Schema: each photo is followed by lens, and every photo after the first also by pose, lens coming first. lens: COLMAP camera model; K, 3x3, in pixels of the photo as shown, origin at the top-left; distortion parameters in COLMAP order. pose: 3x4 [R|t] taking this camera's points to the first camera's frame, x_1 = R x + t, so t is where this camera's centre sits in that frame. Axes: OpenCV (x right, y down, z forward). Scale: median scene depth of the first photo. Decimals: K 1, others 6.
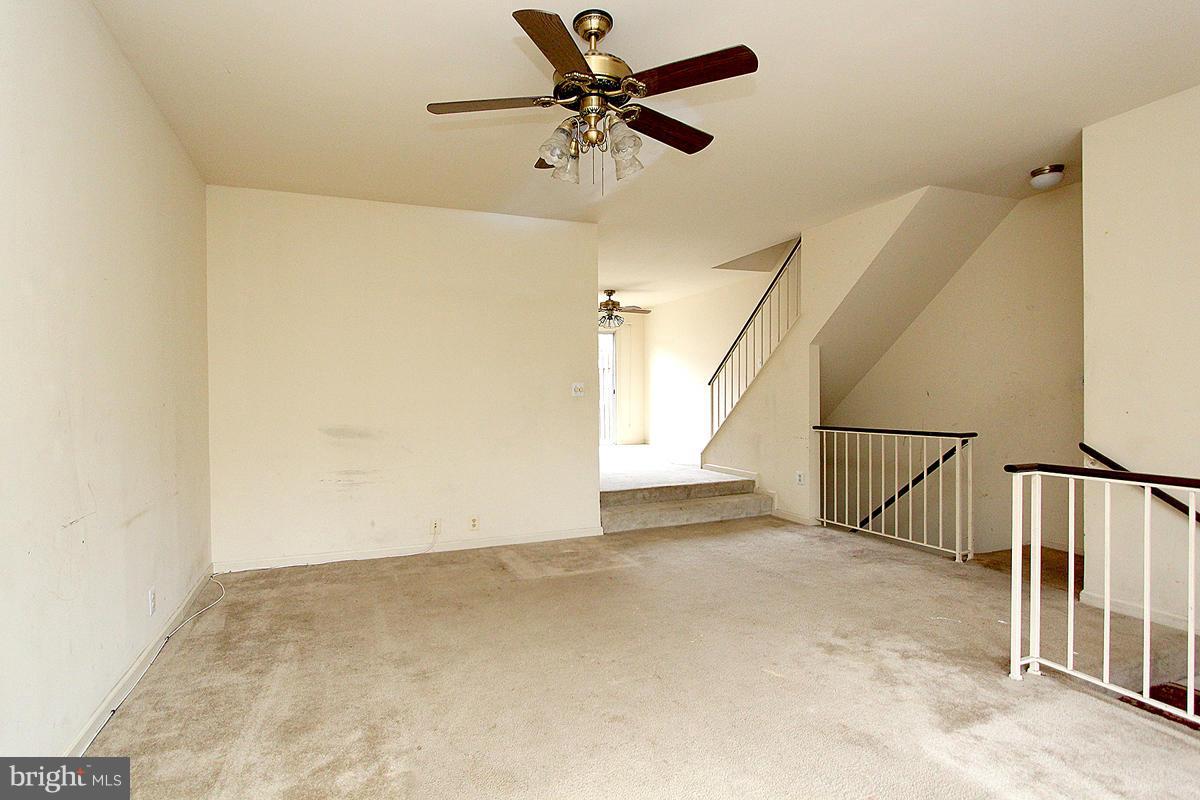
lens RADIAL K [[608.1, 0, 568.9], [0, 608.1, 382.1], [0, 0, 1]] dist [-0.016753, 0.000367]
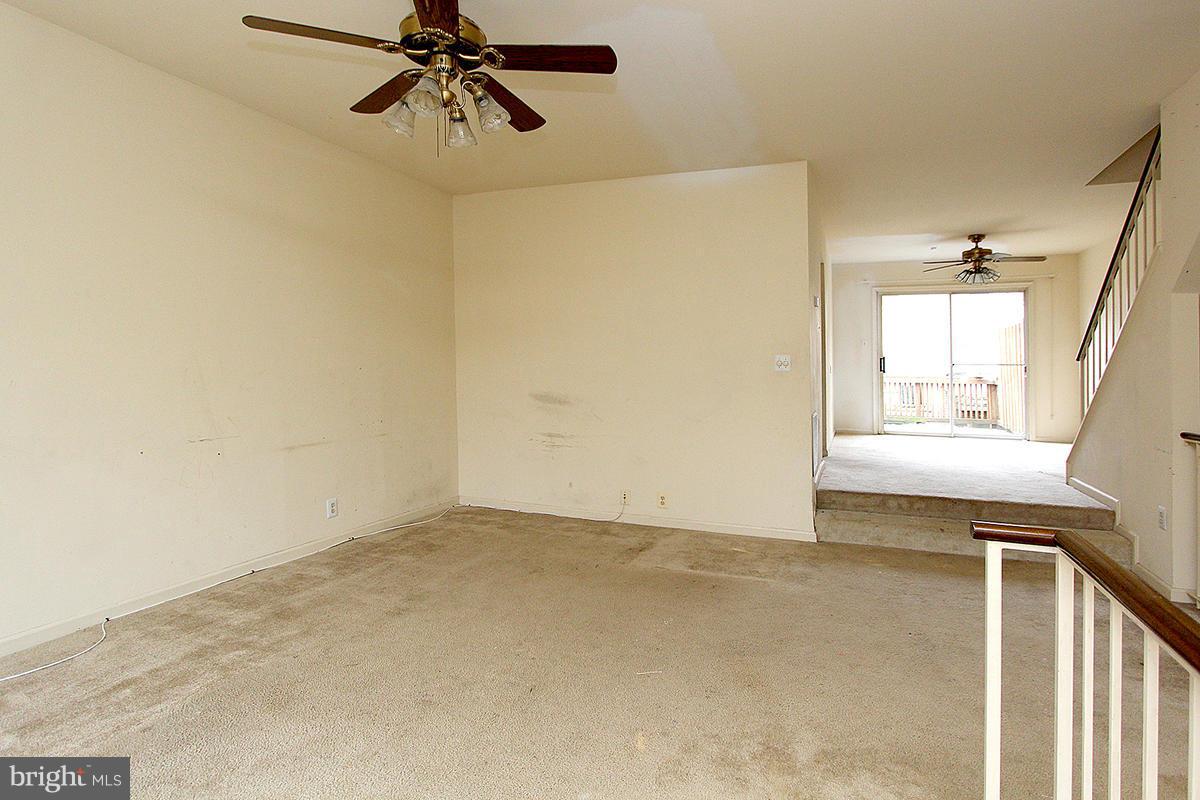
lens RADIAL K [[617.7, 0, 602.5], [0, 617.7, 358.6], [0, 0, 1]] dist [-0.018918, 0.001010]
pose [[0.741919, 0.011581, -0.670390, 0.448752], [-0.006938, 0.999930, 0.009595, -0.001342], [0.670454, -0.002467, 0.741947, 0.224012]]
